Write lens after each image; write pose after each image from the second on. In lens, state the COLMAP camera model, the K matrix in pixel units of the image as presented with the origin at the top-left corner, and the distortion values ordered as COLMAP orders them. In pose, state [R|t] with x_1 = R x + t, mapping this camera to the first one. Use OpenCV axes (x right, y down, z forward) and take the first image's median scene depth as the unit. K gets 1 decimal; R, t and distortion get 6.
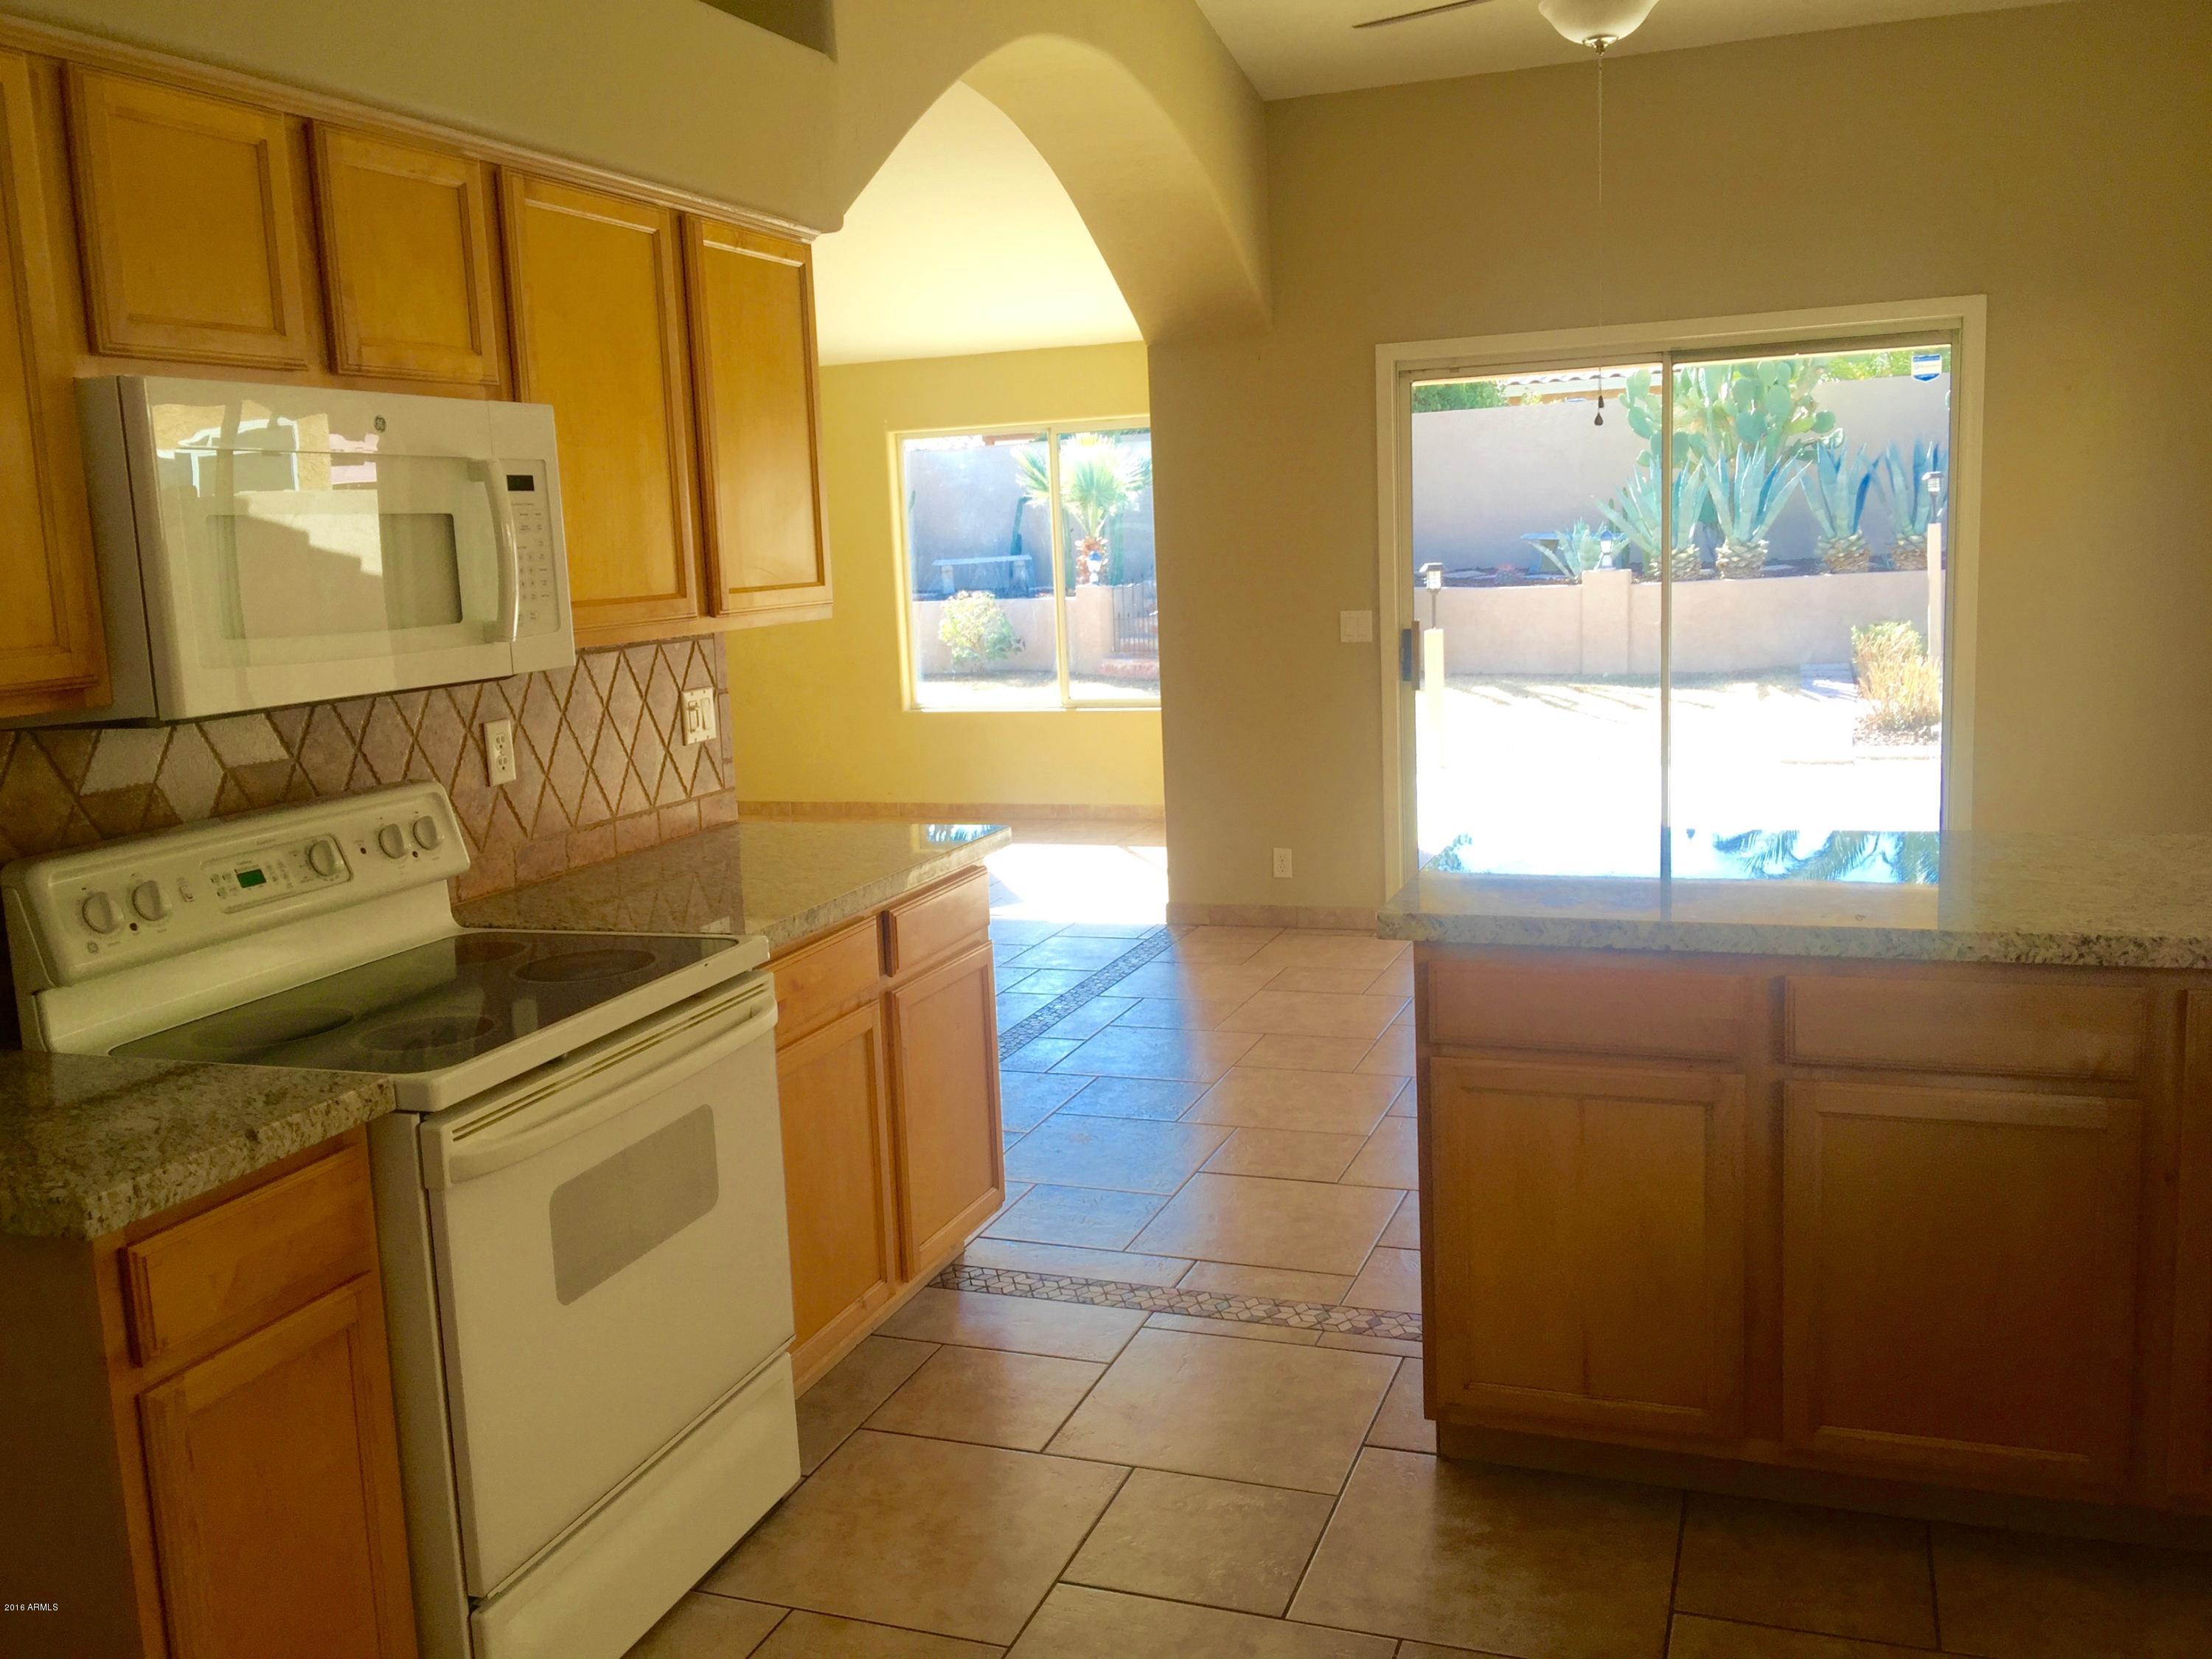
lens RADIAL K [[1878.3, 0, 1106.0], [0, 1878.3, 829.5], [0, 0, 1]] dist [0.024495, 0.002523]
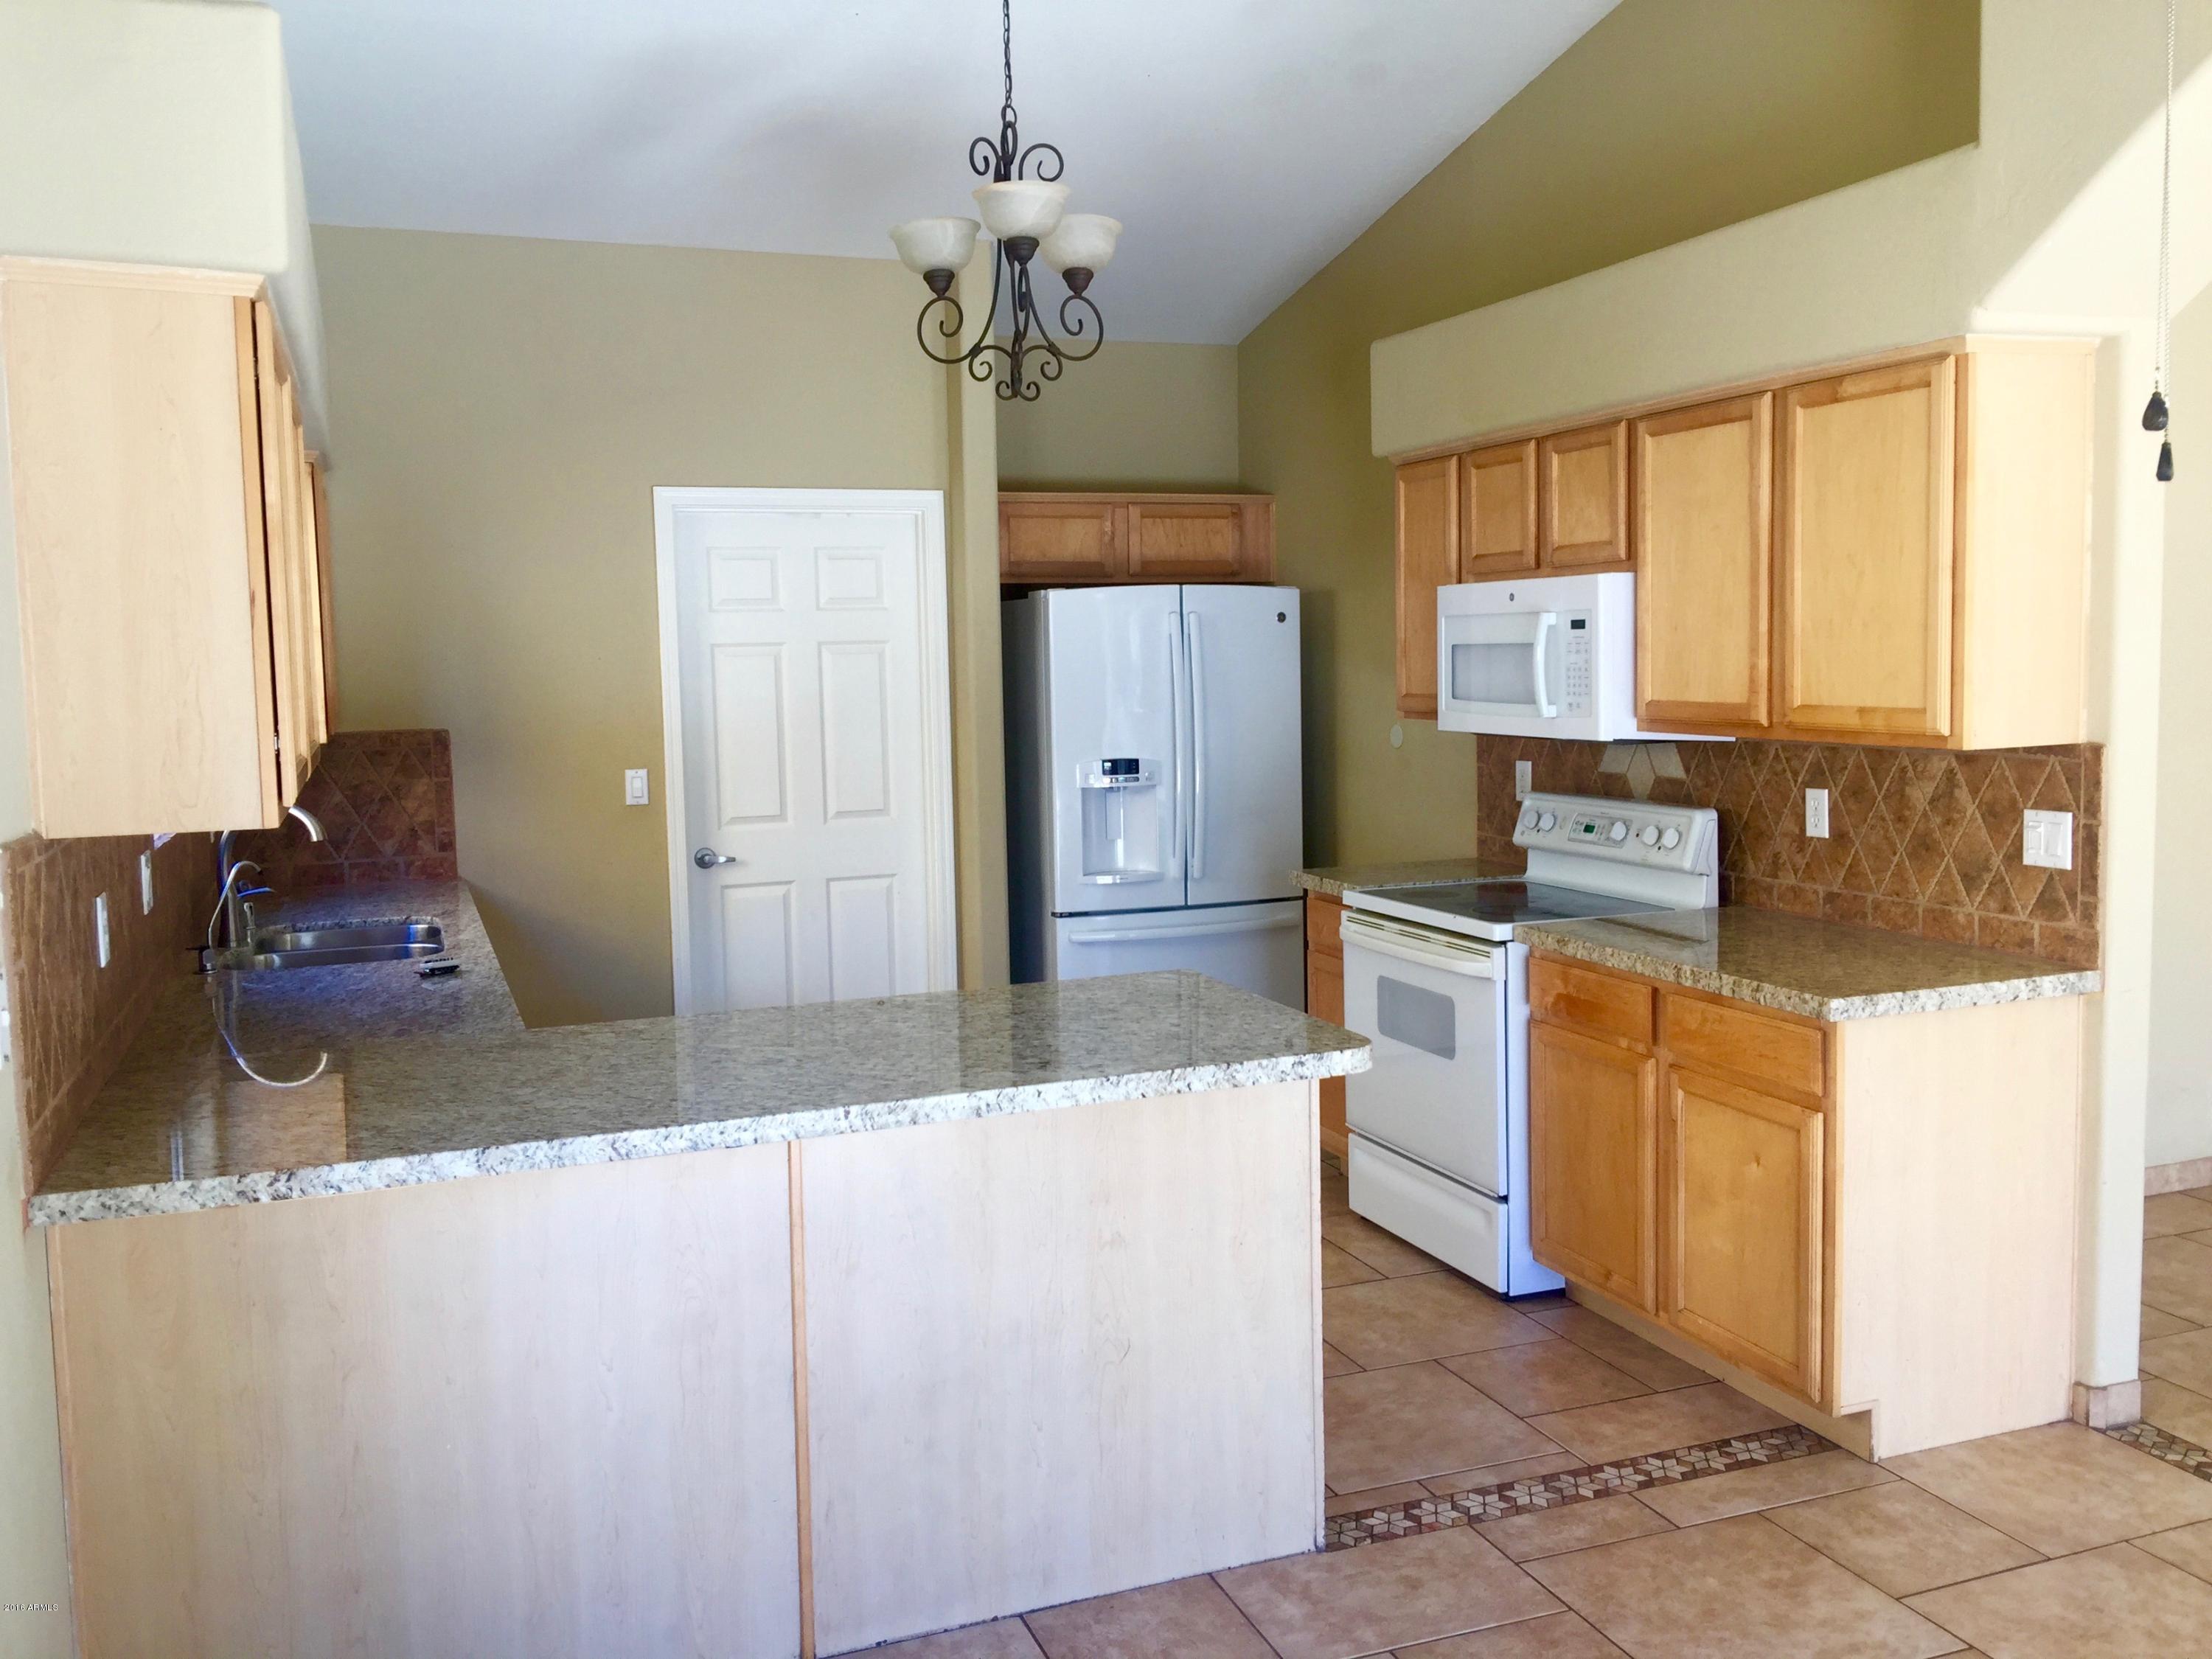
lens RADIAL K [[1884.2, 0, 1105.2], [0, 1884.2, 805.5], [0, 0, 1]] dist [0.104664, -0.144091]
pose [[-0.749190, 0.116043, -0.652110, 1.093226], [-0.050419, 0.971685, 0.230836, -0.392352], [0.660433, 0.205819, -0.722126, 1.958558]]
